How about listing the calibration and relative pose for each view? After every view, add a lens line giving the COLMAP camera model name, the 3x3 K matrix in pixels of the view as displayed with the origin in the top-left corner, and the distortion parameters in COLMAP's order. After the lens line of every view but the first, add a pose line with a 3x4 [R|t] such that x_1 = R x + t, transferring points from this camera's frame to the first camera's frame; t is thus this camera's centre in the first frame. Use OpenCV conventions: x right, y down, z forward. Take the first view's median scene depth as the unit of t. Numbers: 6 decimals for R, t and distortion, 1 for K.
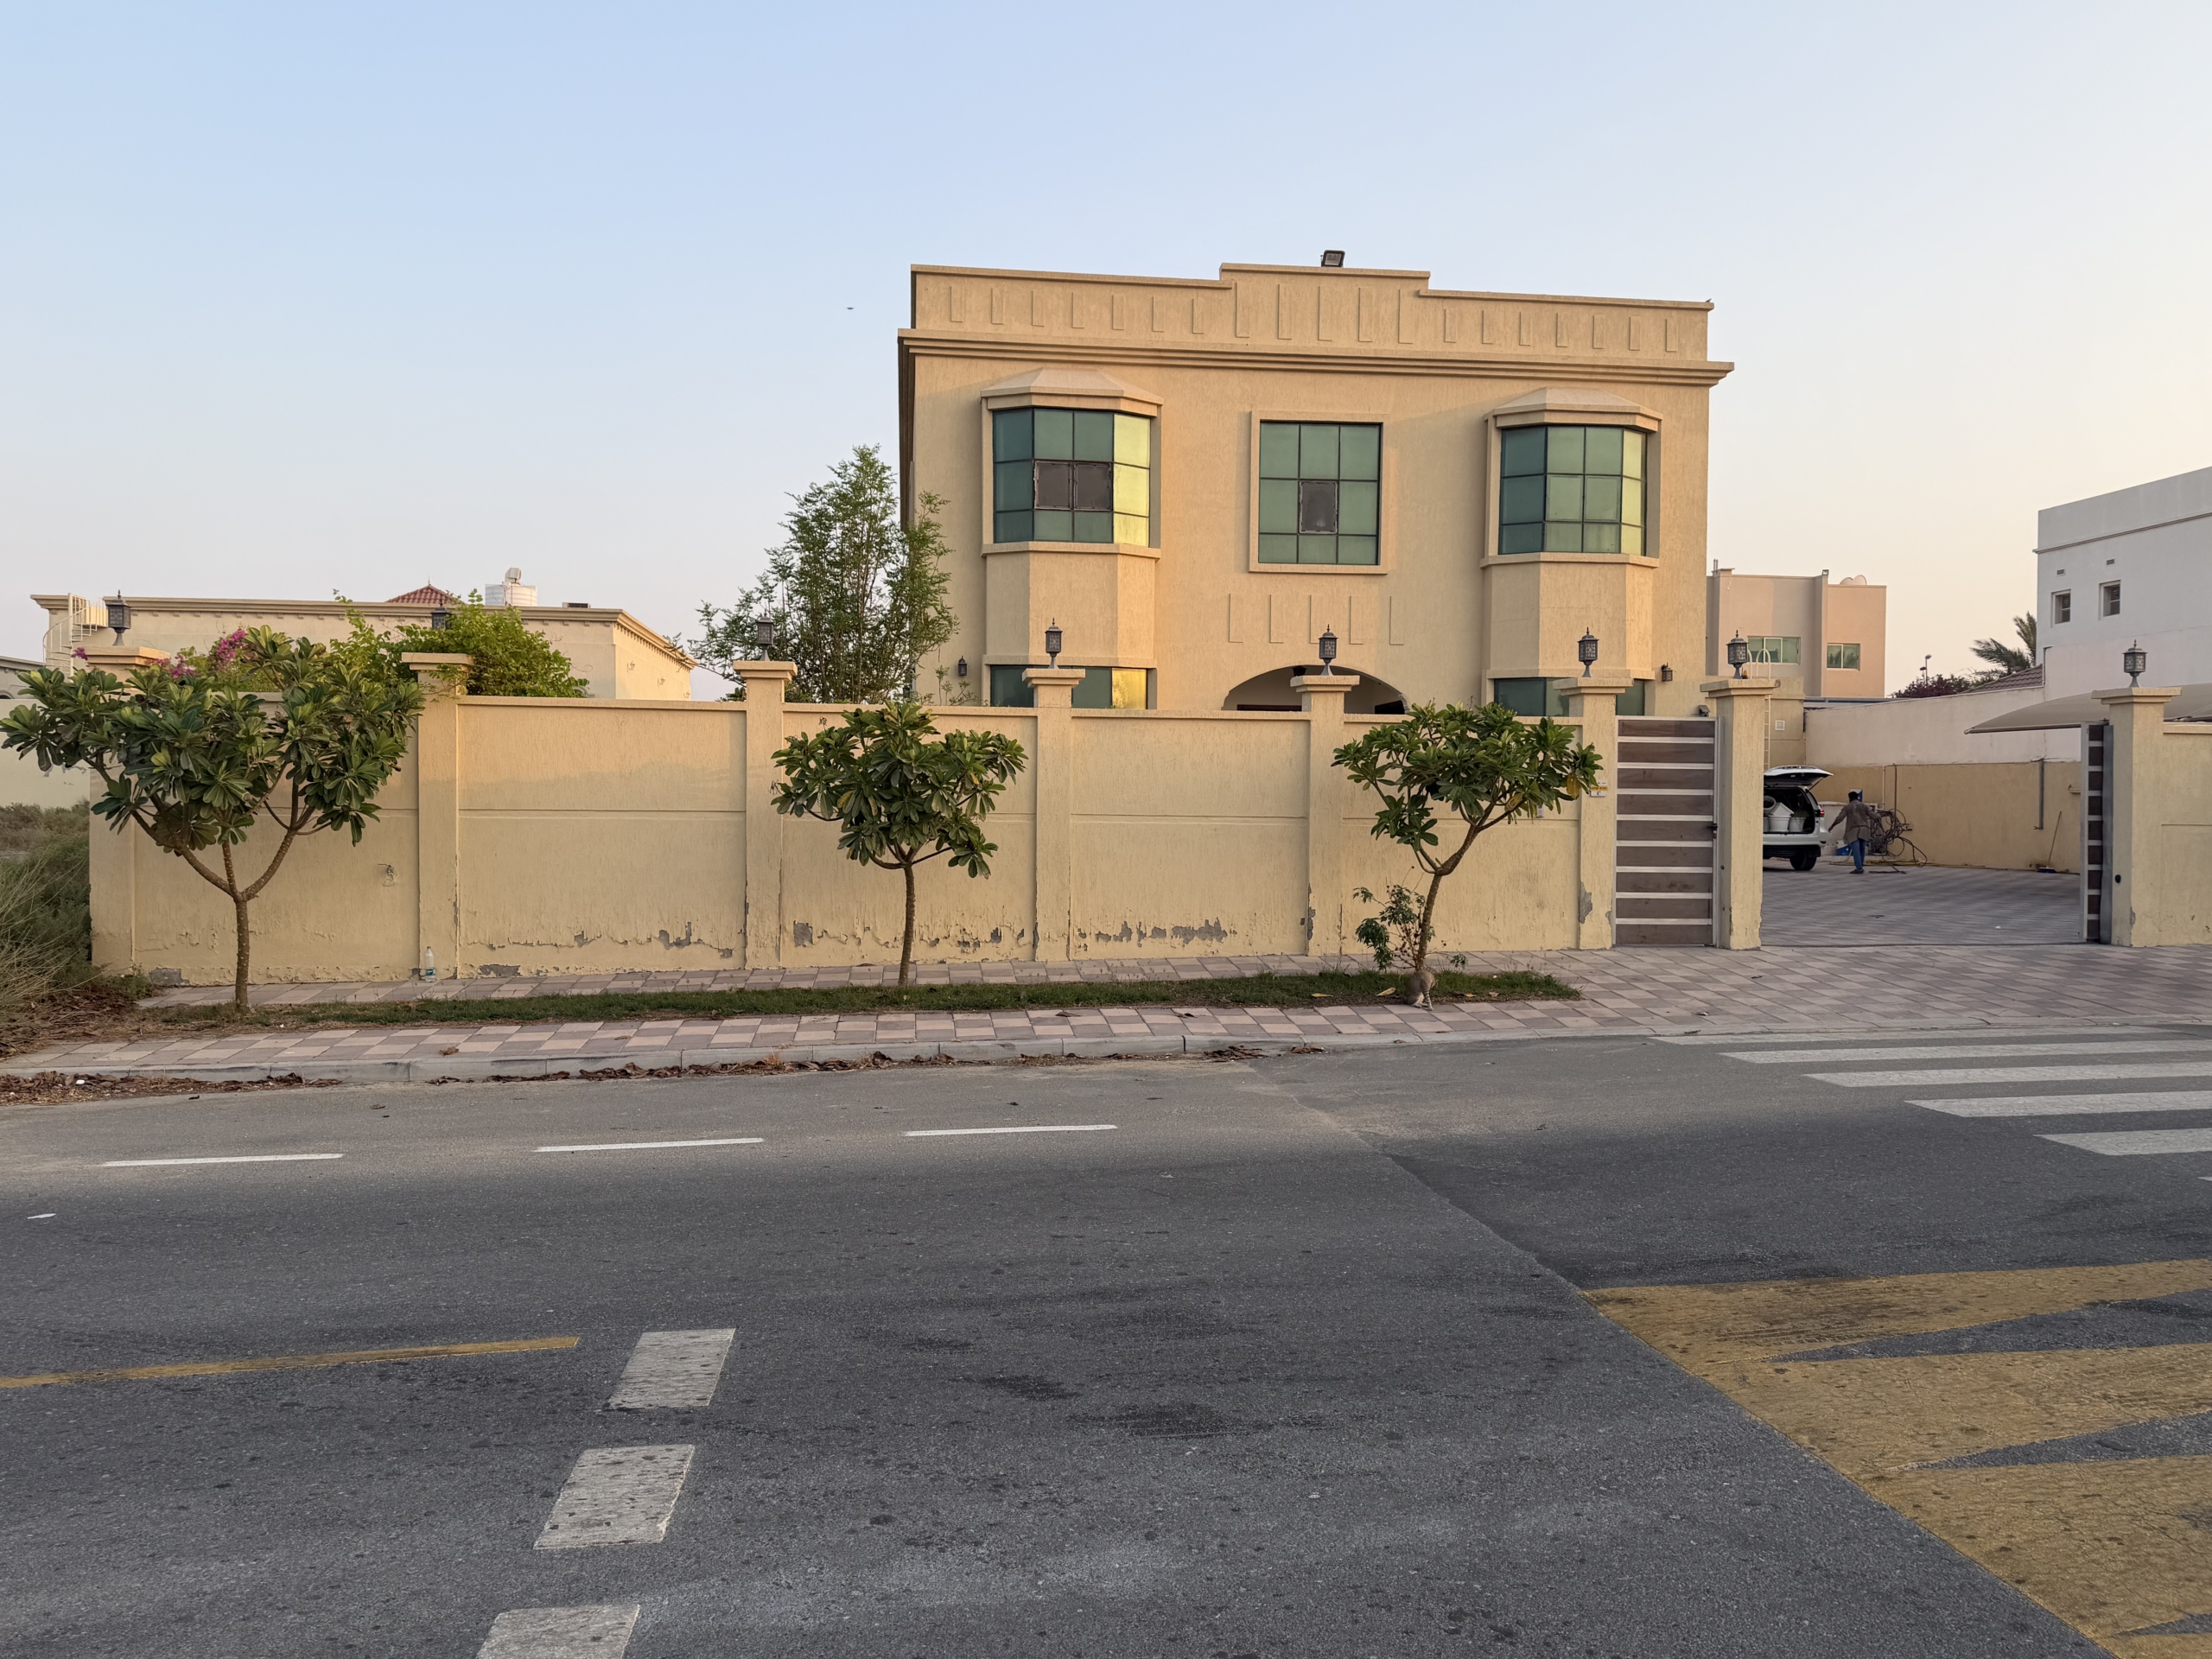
lens RADIAL K [[1555.5, 0, 1107.1], [0, 1555.5, 831.6], [0, 0, 1]] dist [0.002993, -0.000024]
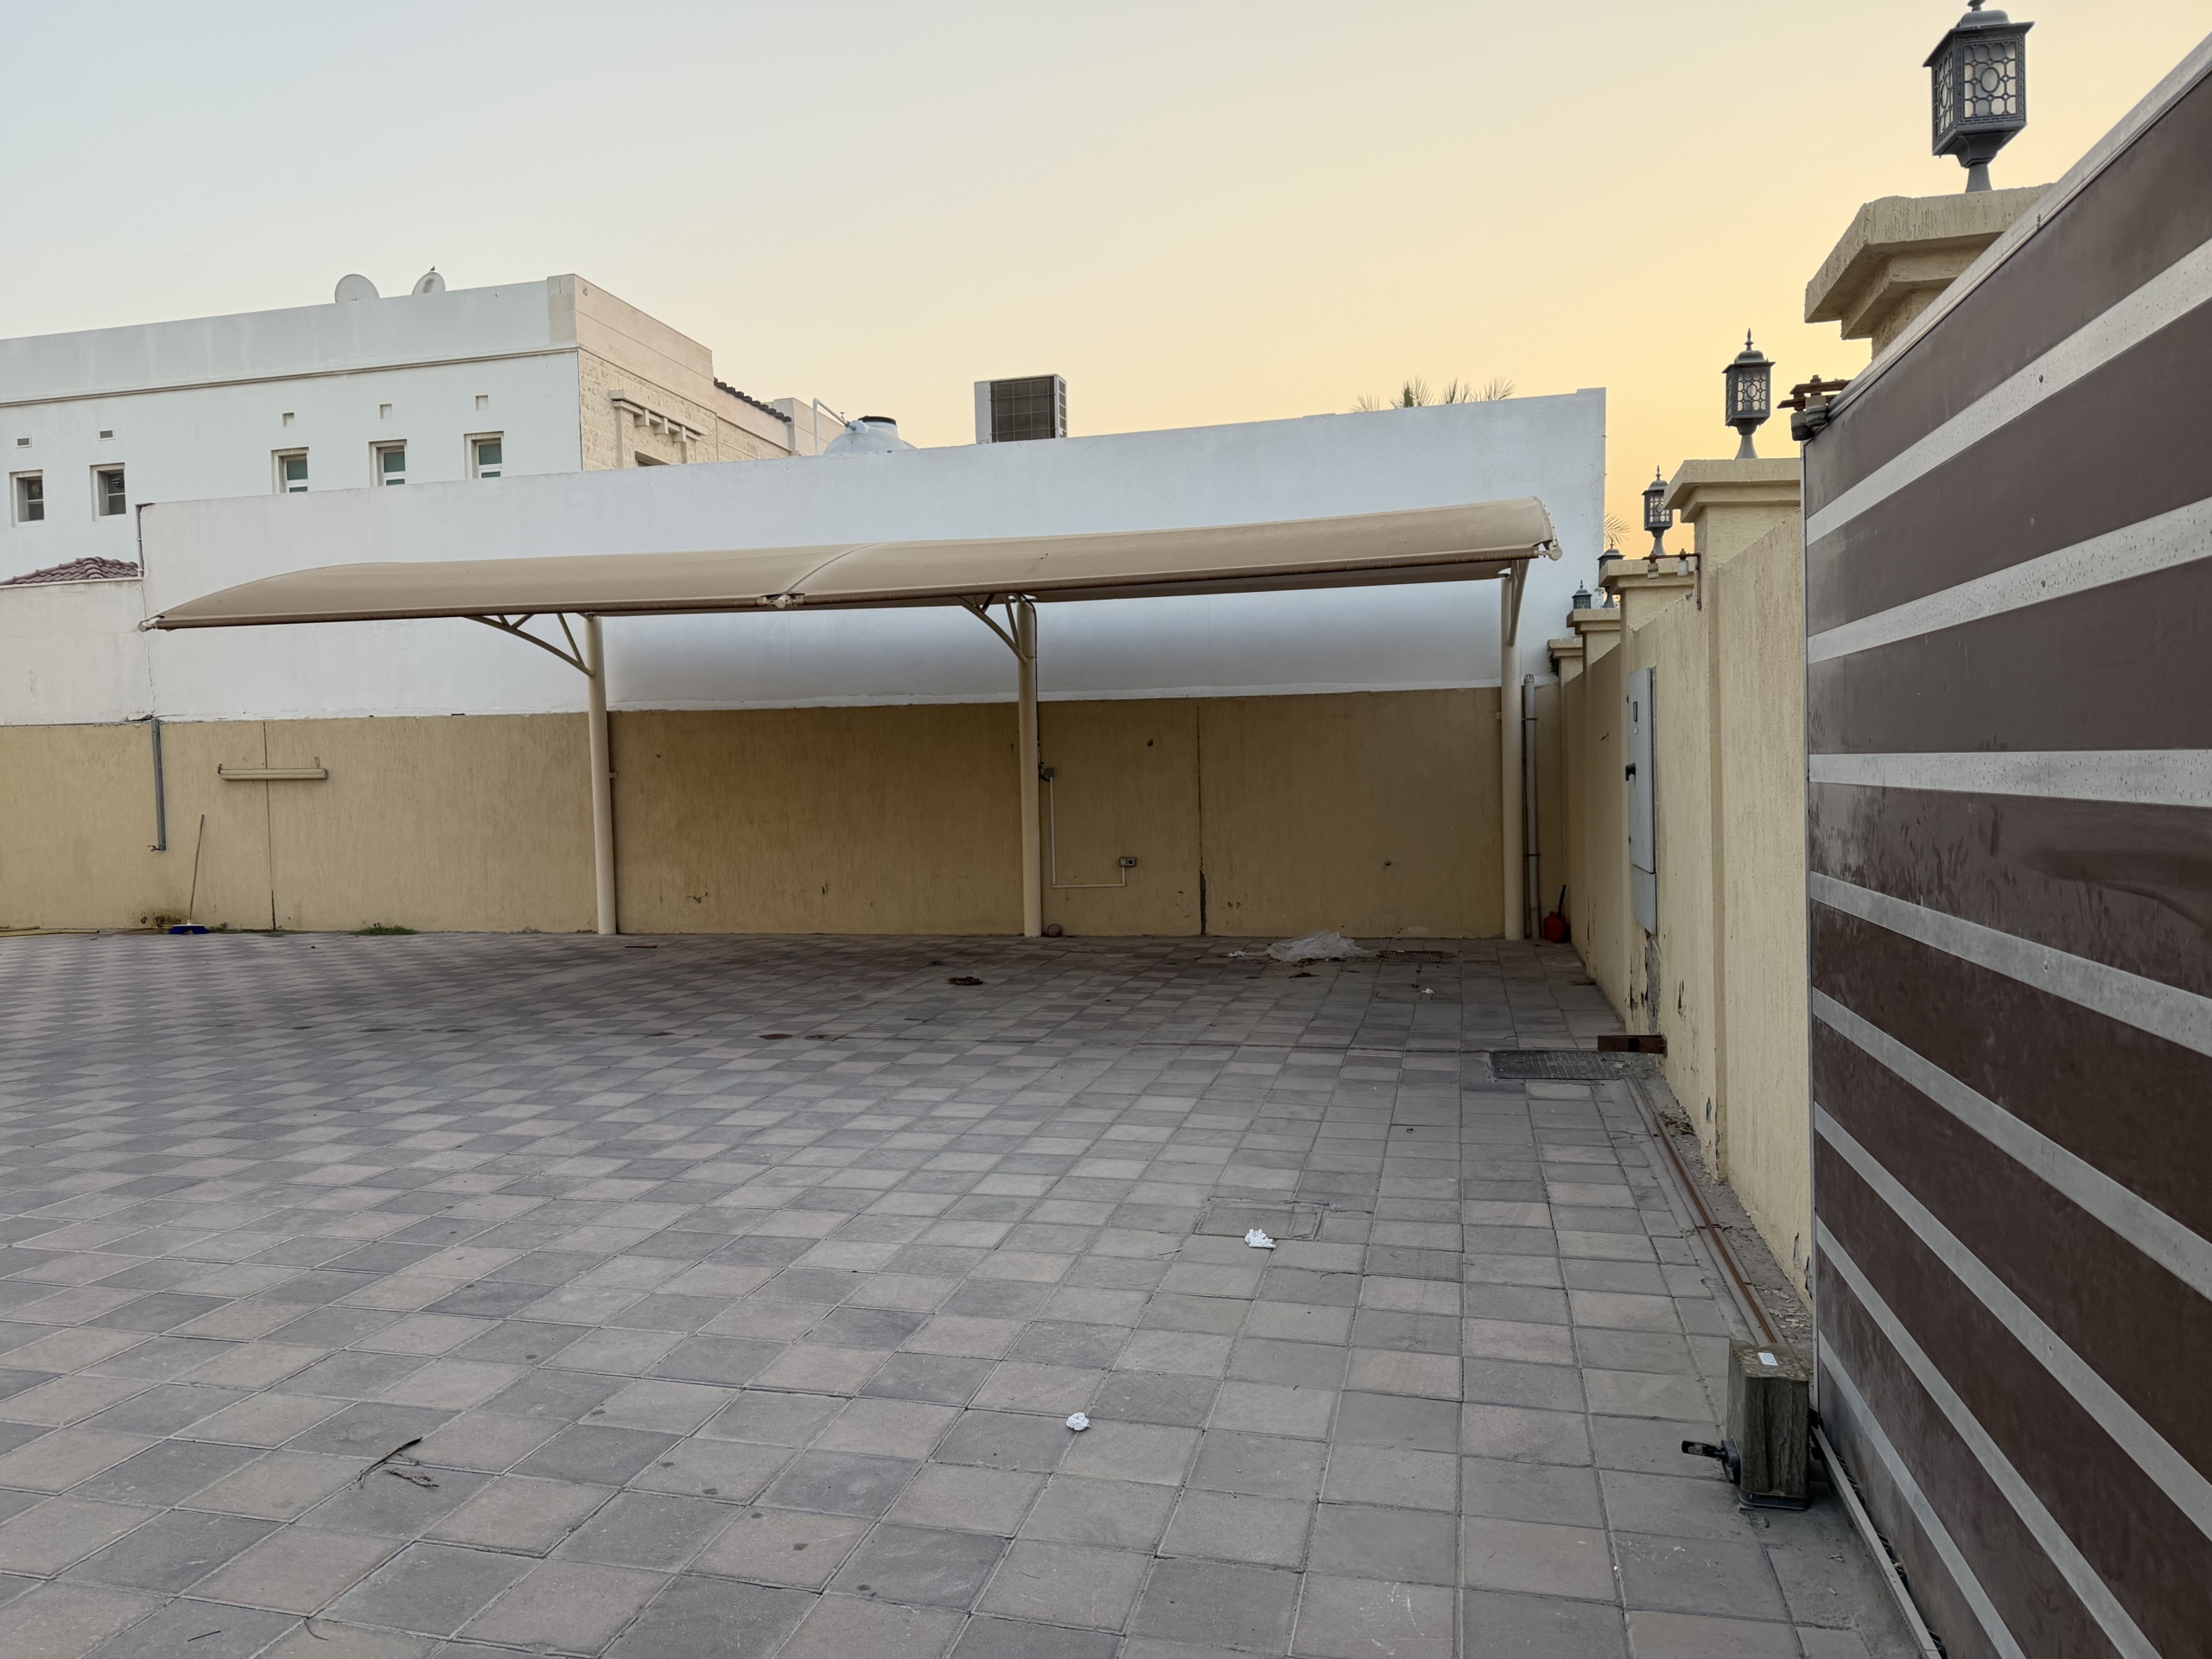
lens RADIAL K [[1555.5, 0, 1100.9], [0, 1555.5, 831.7], [0, 0, 1]] dist [0.002993, -0.000024]
pose [[0.349872, -0.053993, 0.935240, 0.154683], [0.042359, 0.998228, 0.041783, -0.011409], [-0.935840, 0.024997, 0.351539, 0.364075]]
